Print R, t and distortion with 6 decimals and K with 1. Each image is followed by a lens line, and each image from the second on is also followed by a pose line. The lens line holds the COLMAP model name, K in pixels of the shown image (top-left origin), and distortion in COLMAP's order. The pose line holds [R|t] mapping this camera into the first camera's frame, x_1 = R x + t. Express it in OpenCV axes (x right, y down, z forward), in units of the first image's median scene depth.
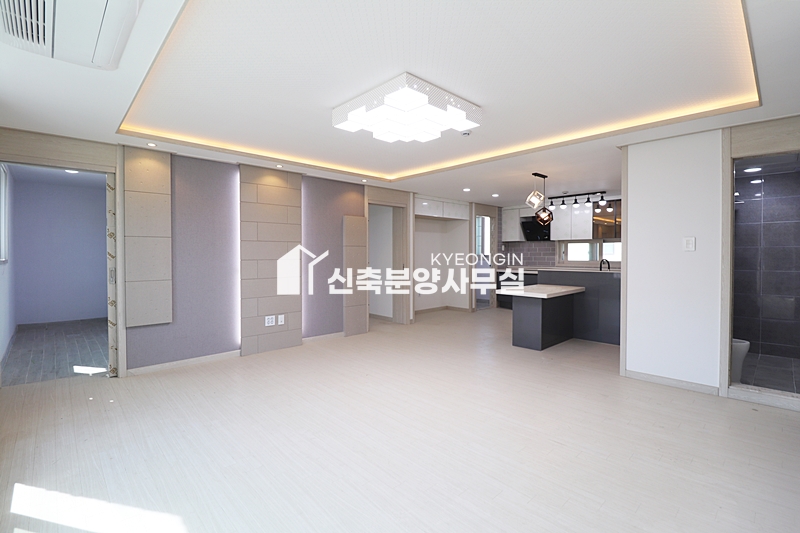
lens RADIAL K [[370.9, 0, 381.8], [0, 370.9, 253.4], [0, 0, 1]] dist [-0.005824, -0.006981]
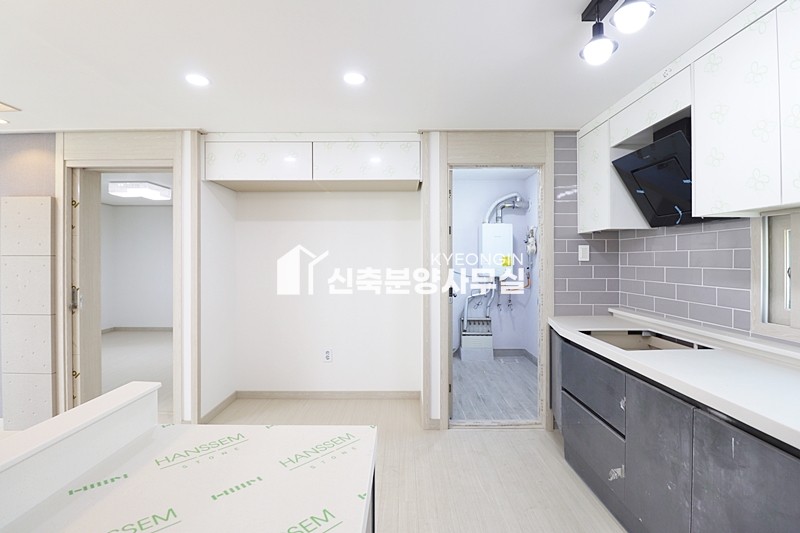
lens RADIAL K [[370.9, 0, 402.8], [0, 370.9, 259.4], [0, 0, 1]] dist [-0.005824, -0.006981]
pose [[0.742868, -0.003914, -0.669427, 0.480745], [0.001345, 0.999990, -0.004355, -0.008890], [0.669437, 0.002335, 0.742865, 0.727950]]
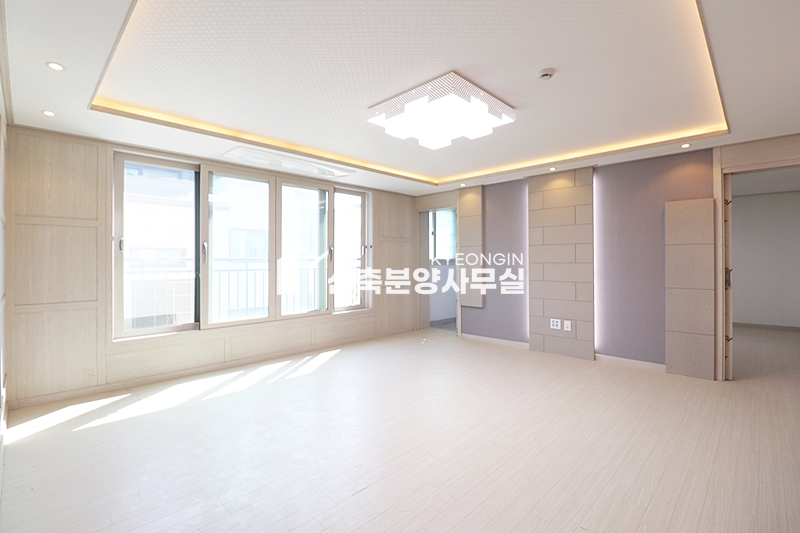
lens RADIAL K [[370.9, 0, 405.4], [0, 370.9, 263.7], [0, 0, 1]] dist [-0.005824, -0.006981]
pose [[0.061504, 0.002672, -0.998103, 0.423657], [-0.001089, 0.999996, 0.002610, 0.010259], [0.998106, 0.000927, 0.061506, 0.333319]]
